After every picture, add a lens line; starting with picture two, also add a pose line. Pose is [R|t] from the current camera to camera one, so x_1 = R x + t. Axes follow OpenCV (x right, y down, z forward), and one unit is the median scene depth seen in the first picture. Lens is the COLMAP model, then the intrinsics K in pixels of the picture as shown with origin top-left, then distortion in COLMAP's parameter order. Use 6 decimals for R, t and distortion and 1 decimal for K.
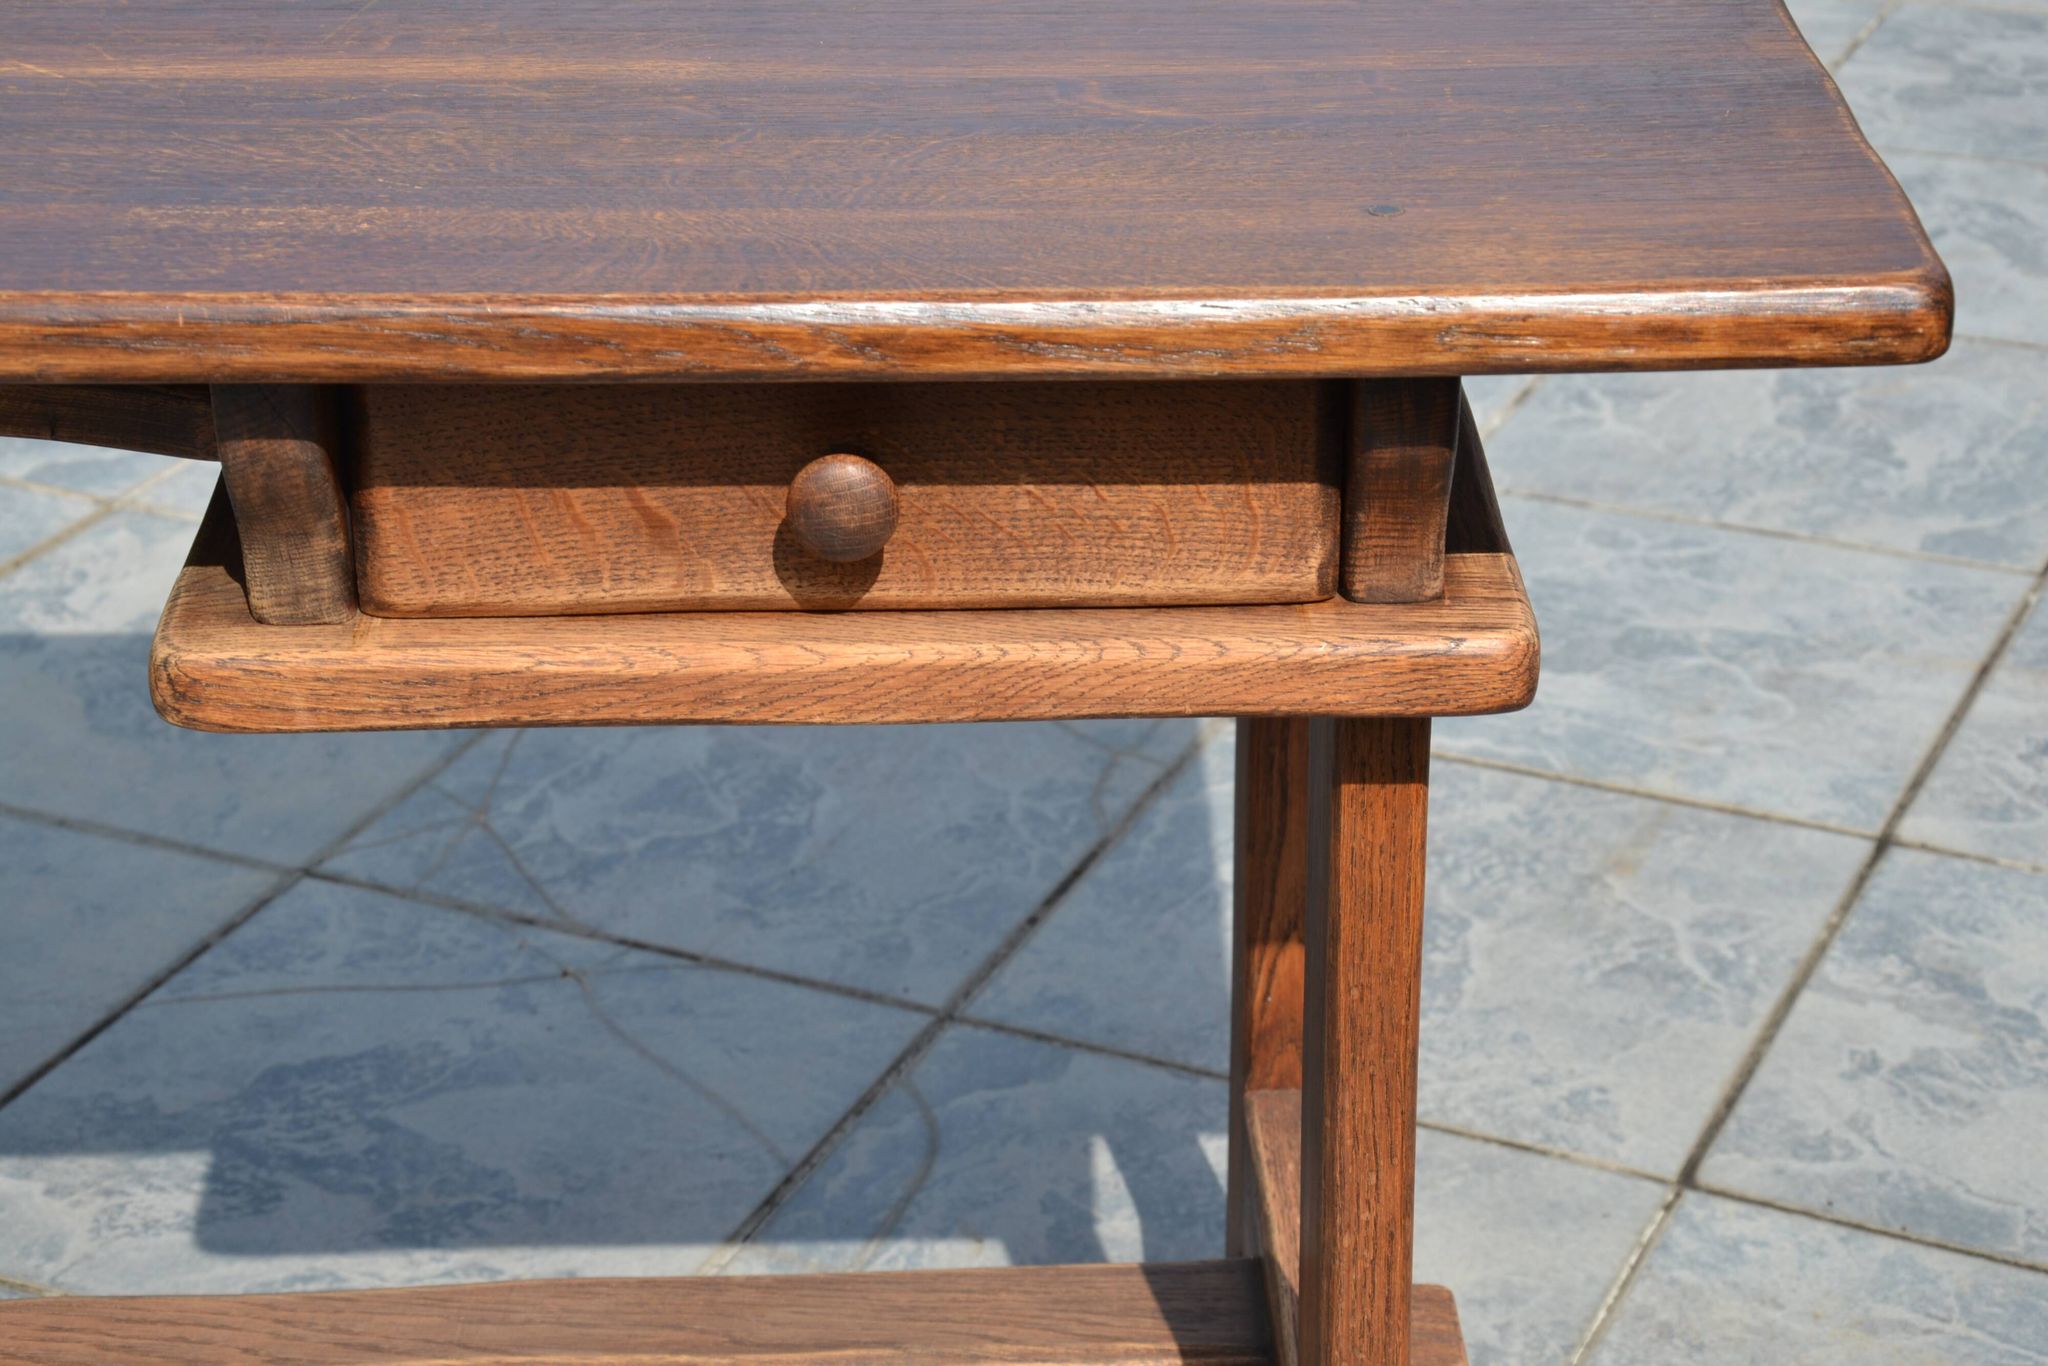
lens RADIAL K [[4283.0, 0, 1010.8], [0, 4283.0, 686.7], [0, 0, 1]] dist [0.320281, 1.184118]
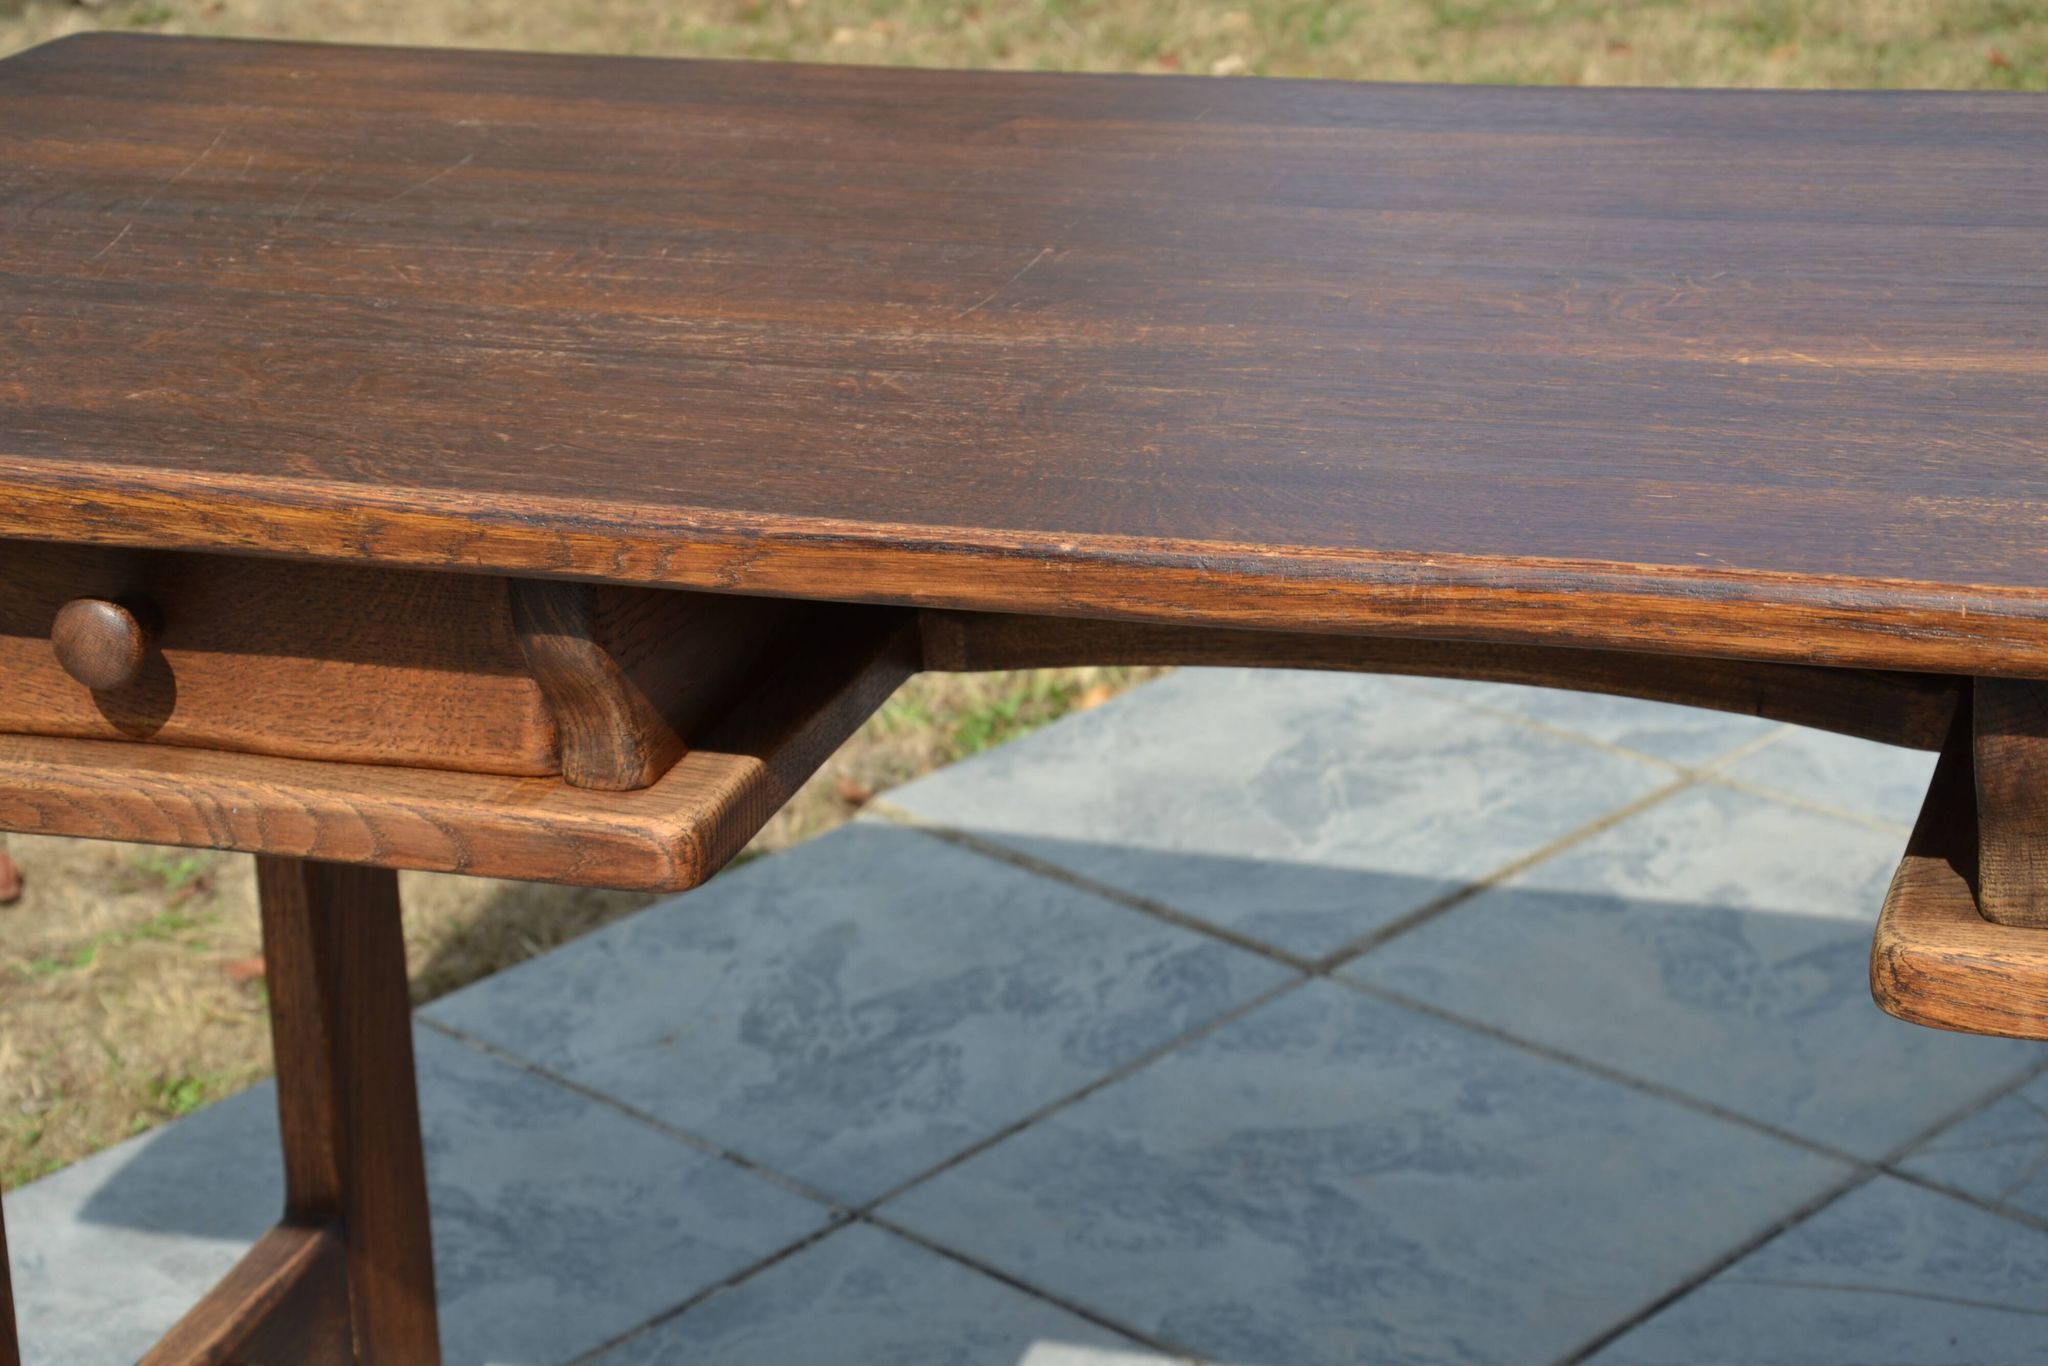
lens RADIAL K [[4255.8, 0, 1010.6], [0, 4255.8, 688.5], [0, 0, 1]] dist [0.315304, 1.271049]
pose [[0.941249, 0.084075, -0.327081, -0.050884], [-0.104556, 0.993477, -0.045514, 0.000563], [0.321120, 0.077038, 0.943900, 0.000972]]
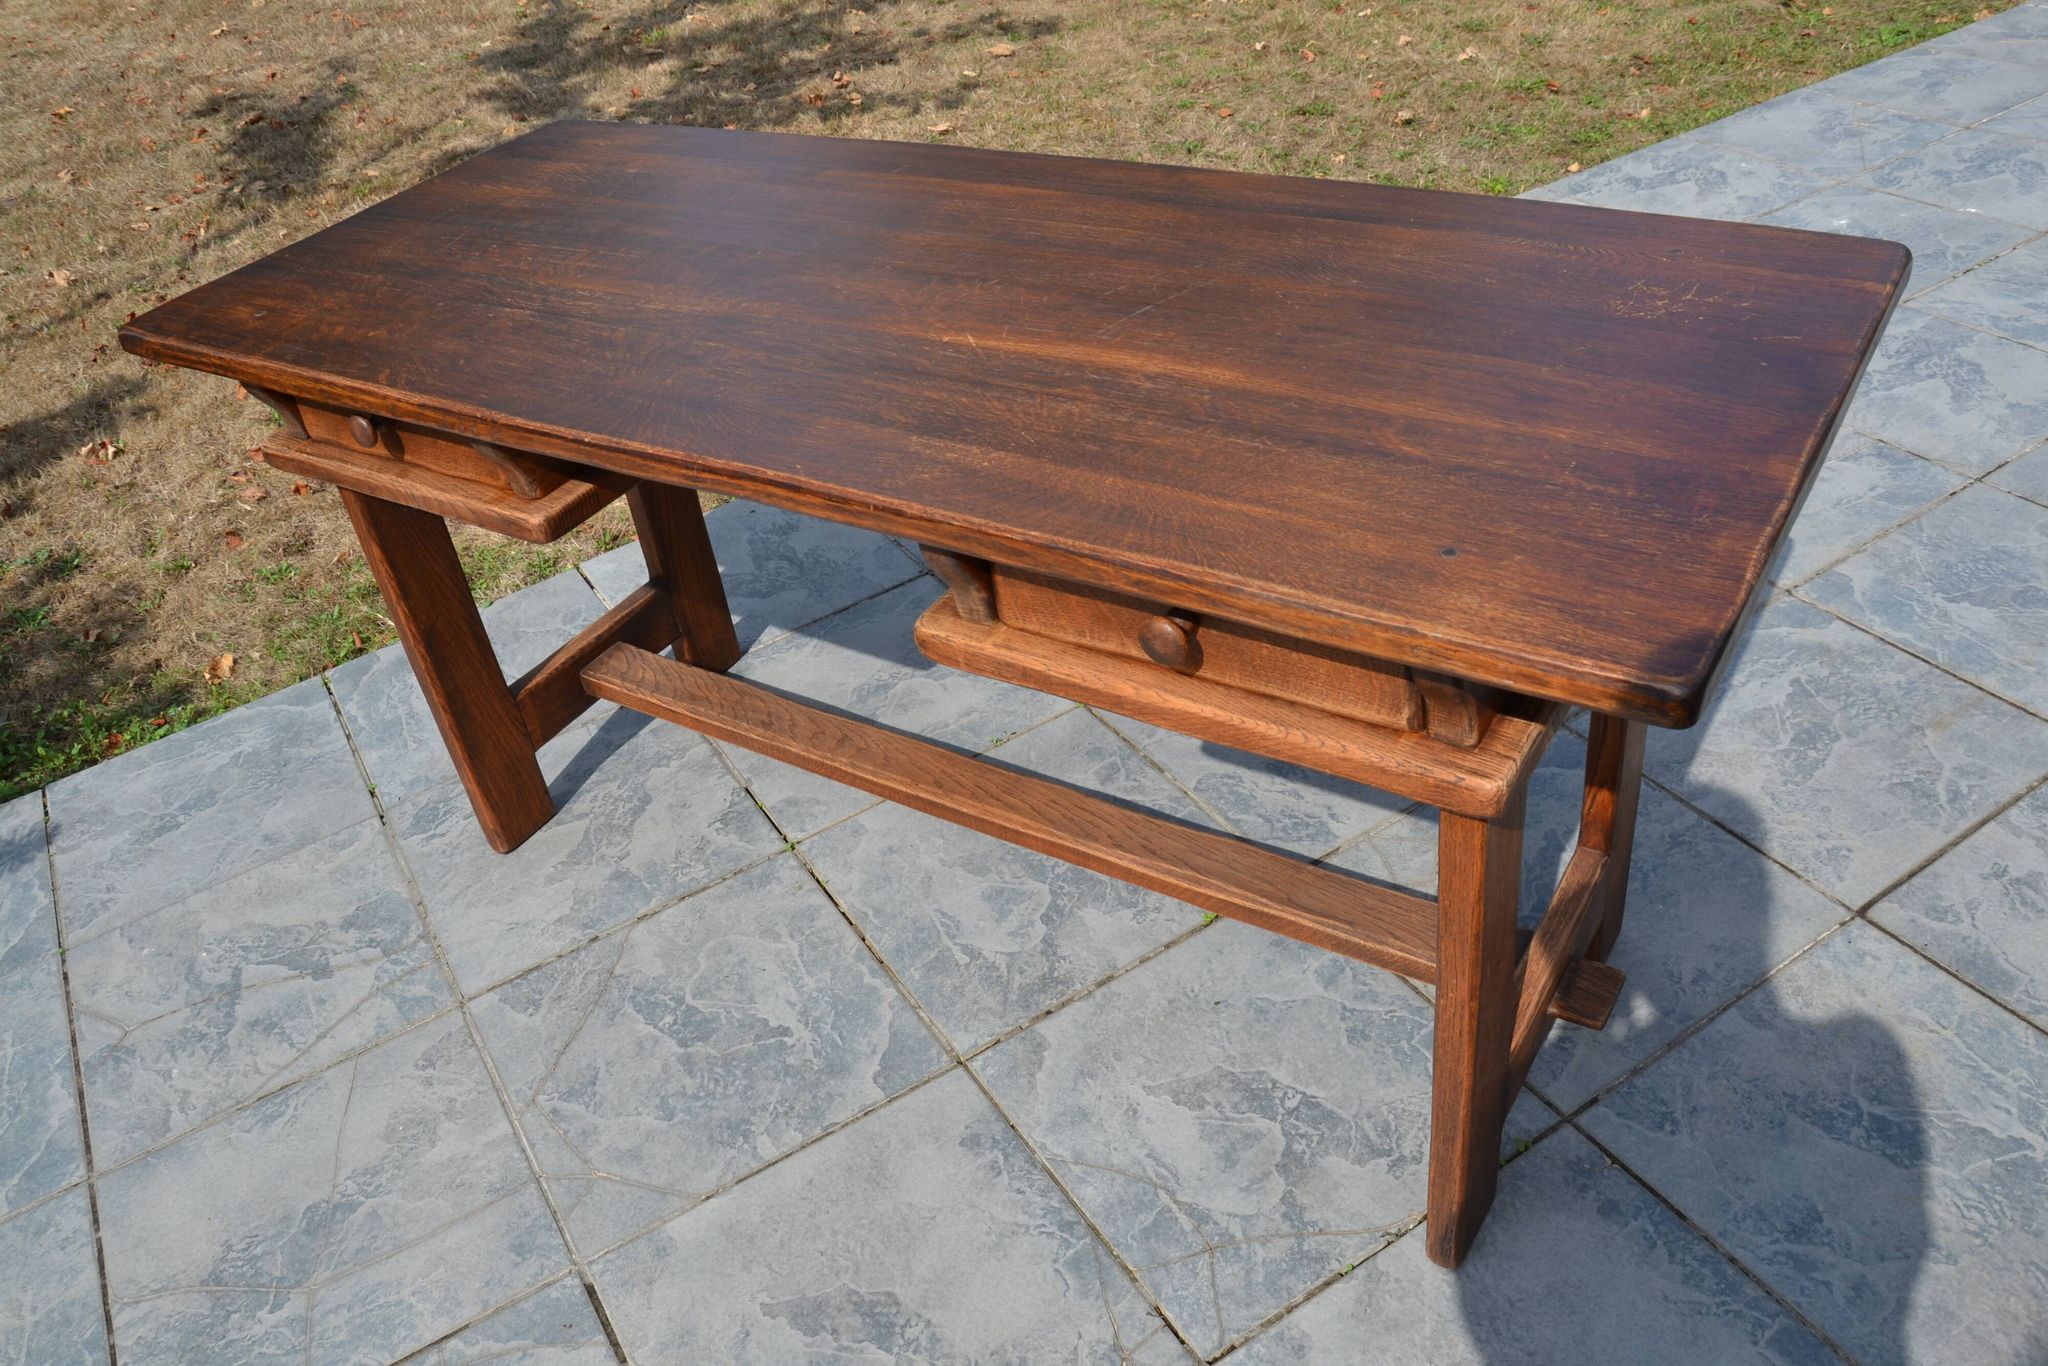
lens RADIAL K [[1633.6, 0, 1016.9], [0, 1633.6, 681.3], [0, 0, 1]] dist [-0.161838, 0.133536]
pose [[0.816588, 0.249954, -0.520296, 0.231474], [-0.121856, 0.955714, 0.267884, -0.165711], [0.564213, -0.155350, 0.810883, 0.255910]]
